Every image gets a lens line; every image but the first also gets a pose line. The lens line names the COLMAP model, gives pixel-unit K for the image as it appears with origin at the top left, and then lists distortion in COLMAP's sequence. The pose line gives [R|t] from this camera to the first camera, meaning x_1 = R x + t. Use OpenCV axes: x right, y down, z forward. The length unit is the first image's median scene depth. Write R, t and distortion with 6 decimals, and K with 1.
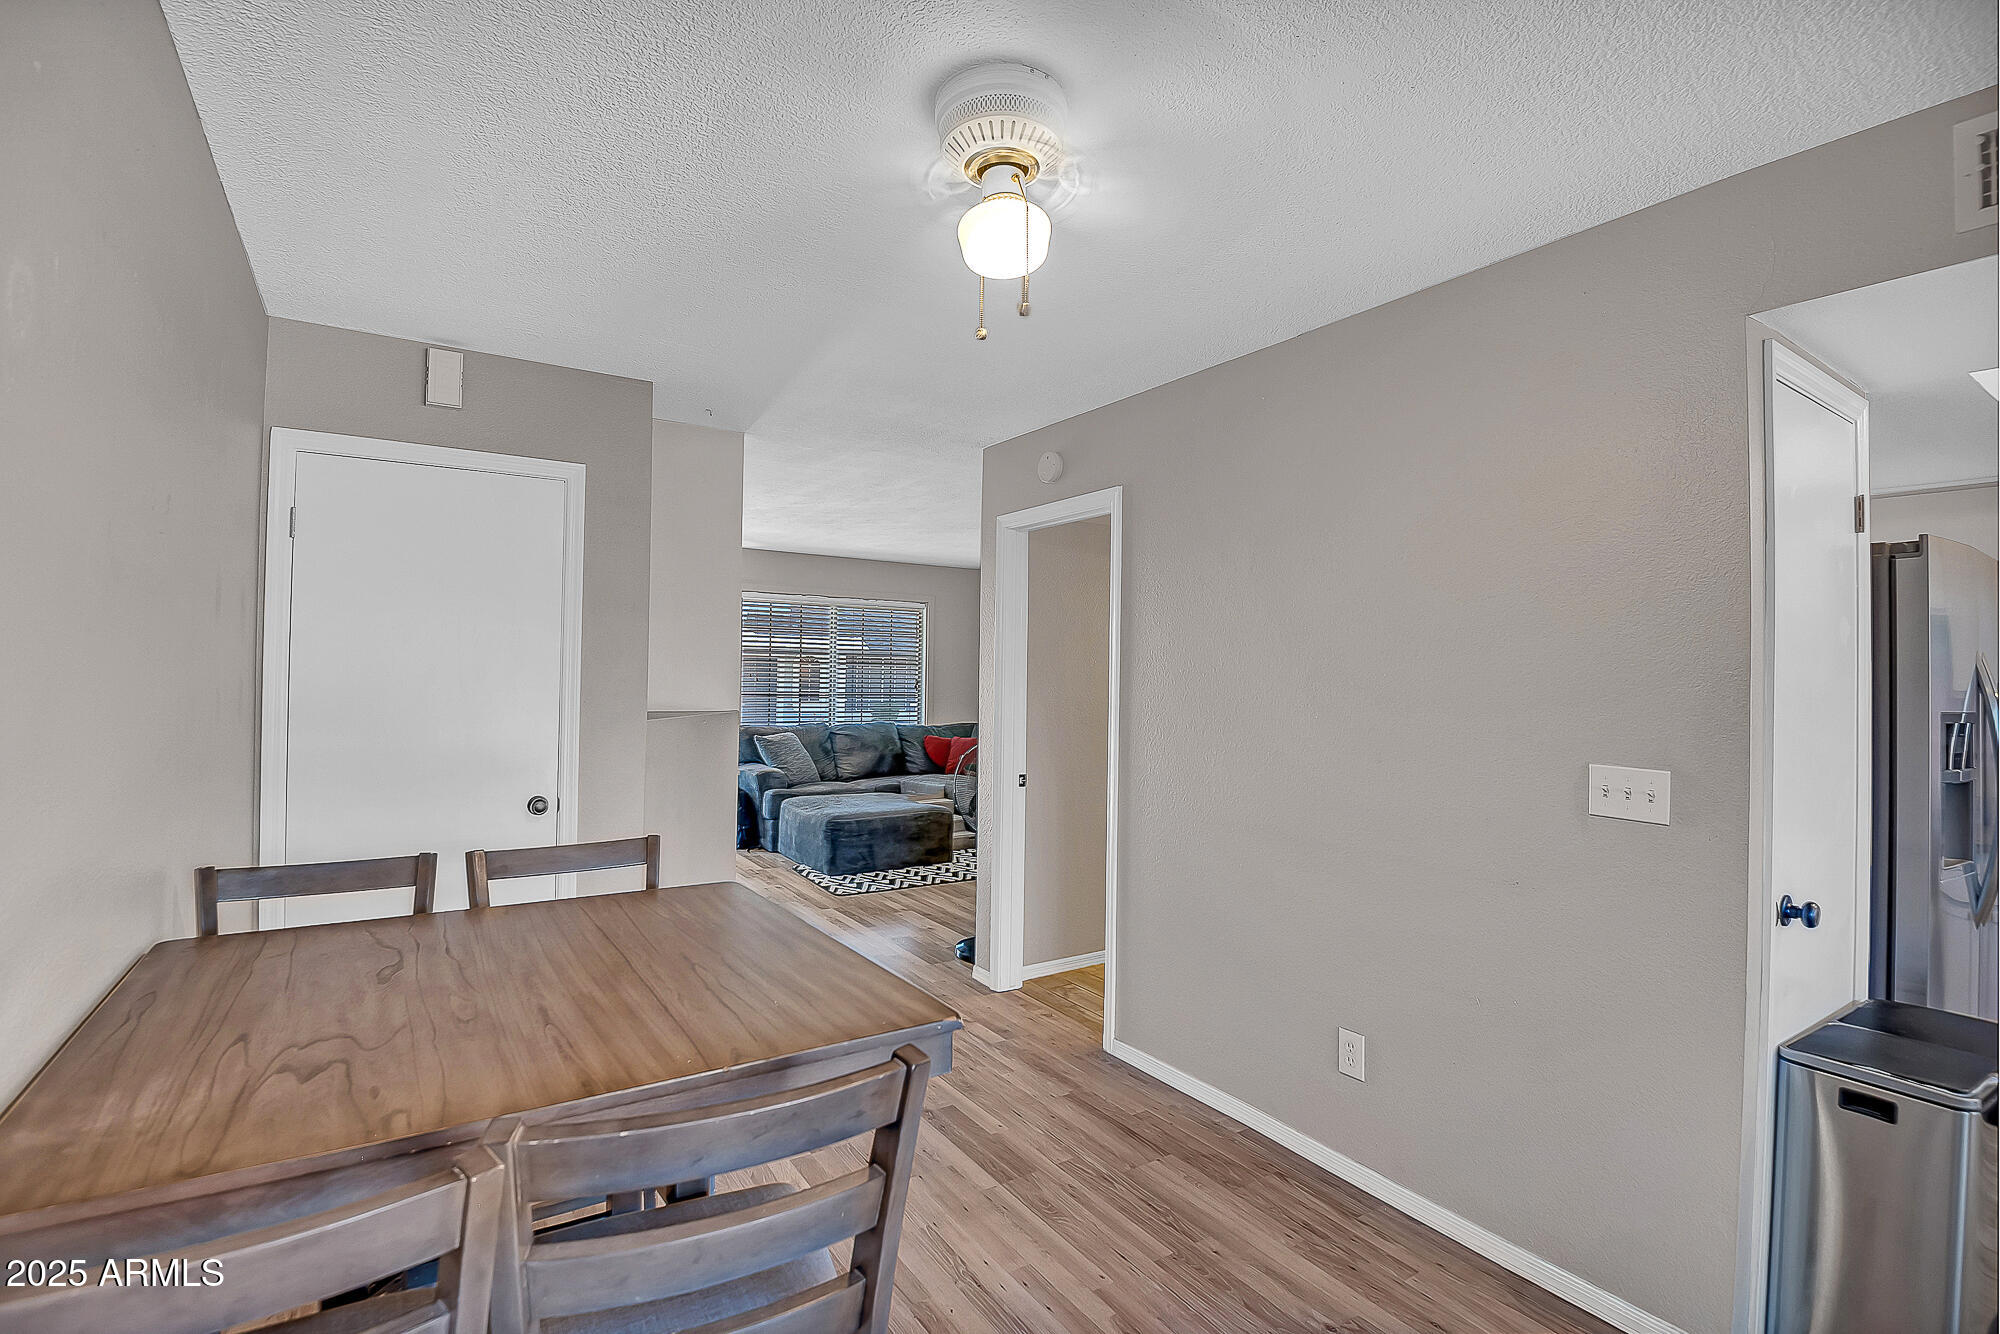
lens RADIAL K [[910.8, 0, 1015.6], [0, 910.8, 659.5], [0, 0, 1]] dist [0.000441, -0.020580]
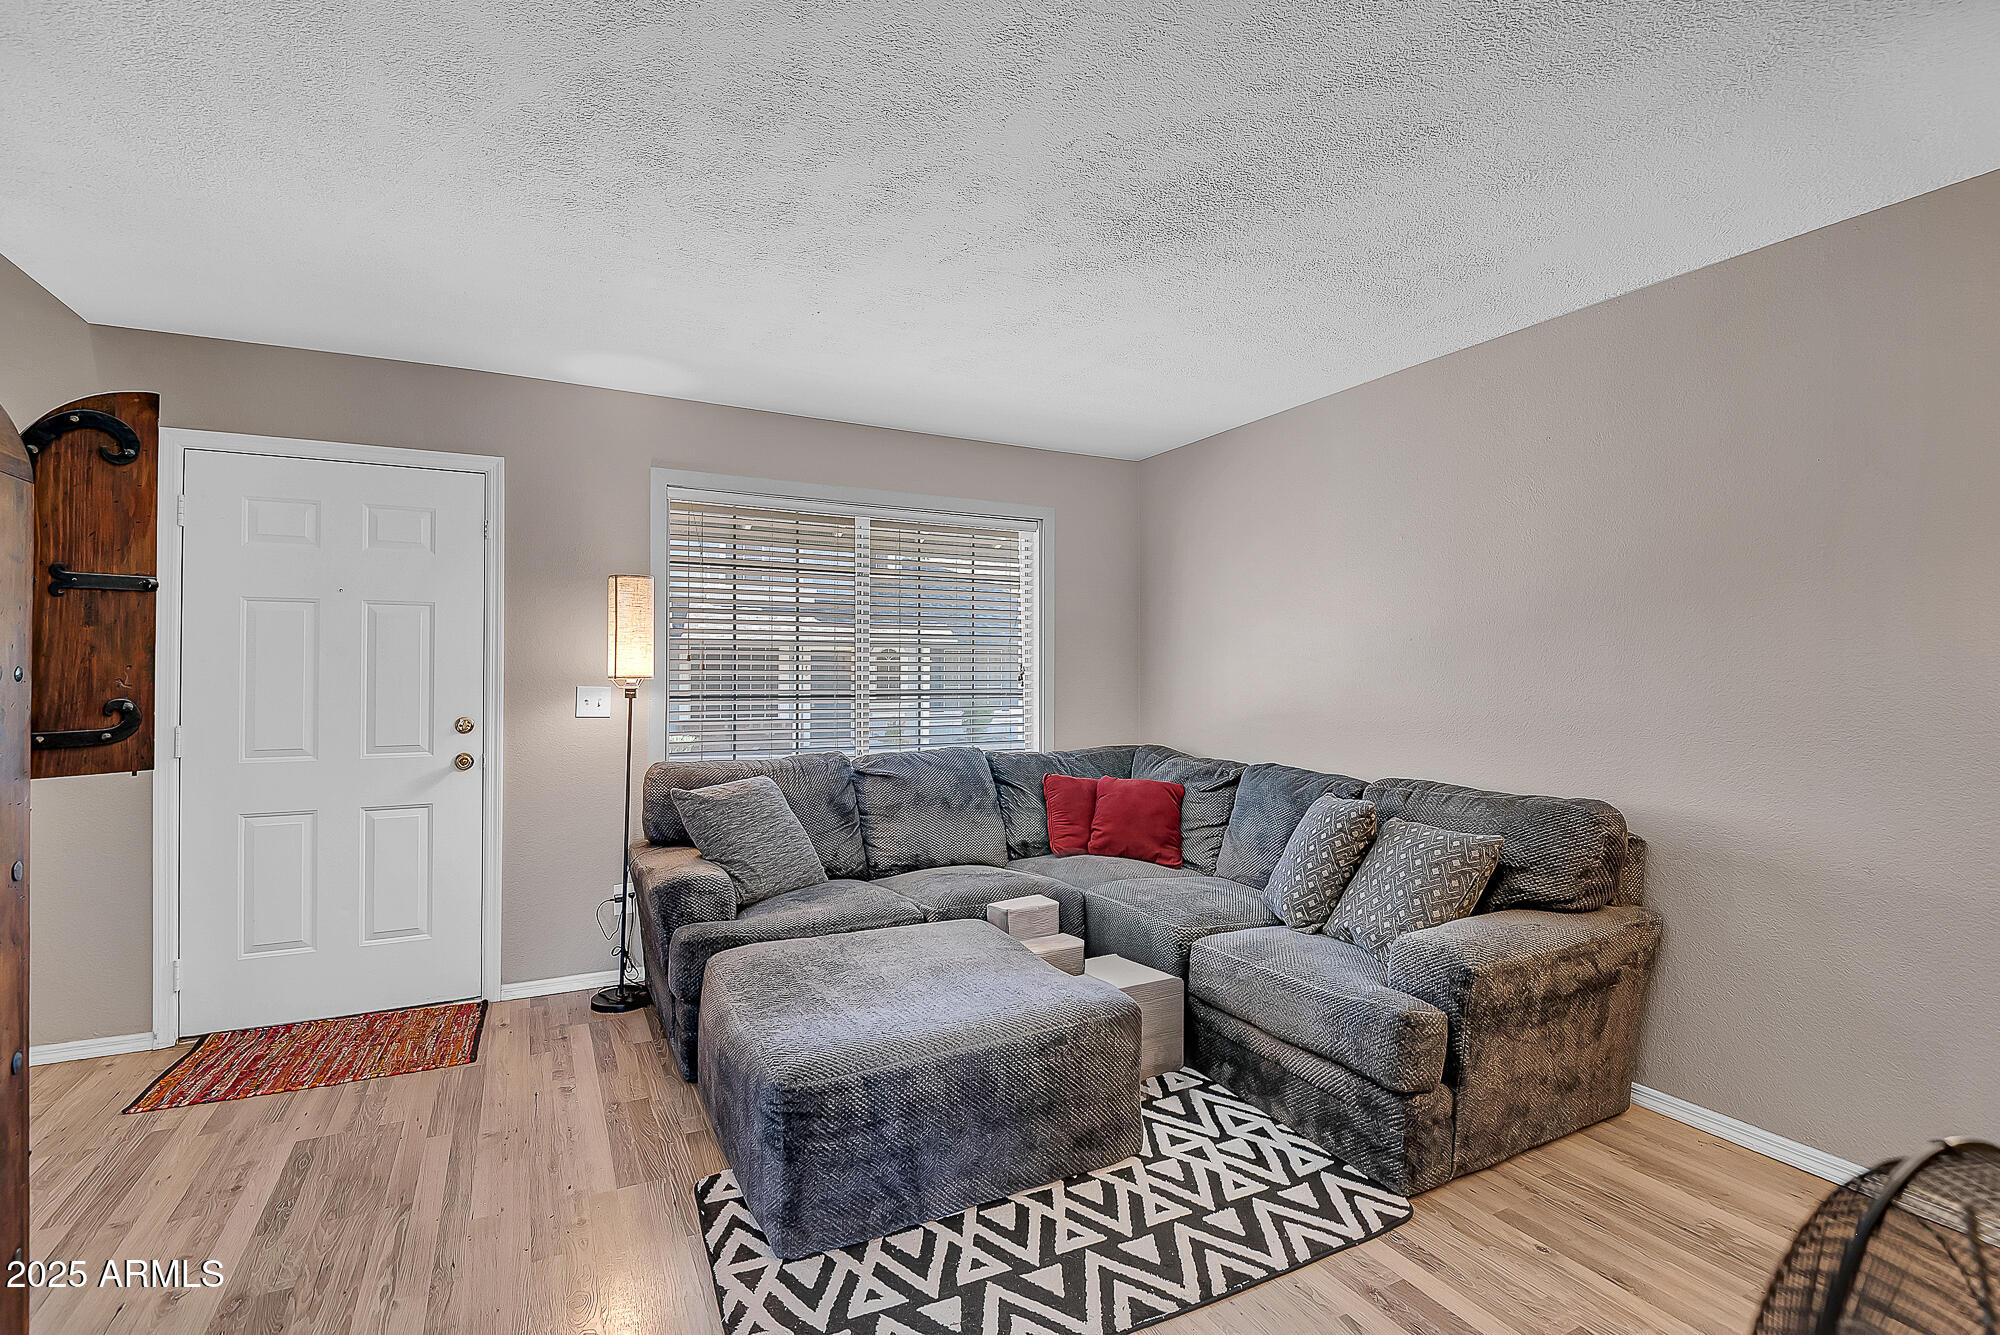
lens RADIAL K [[910.9, 0, 1002.5], [0, 910.9, 660.0], [0, 0, 1]] dist [0.020953, -0.019684]
pose [[0.992692, -0.019639, -0.119068, -0.068292], [0.019830, 0.999803, 0.000417, 0.022458], [0.119036, -0.002775, 0.992886, 0.555867]]
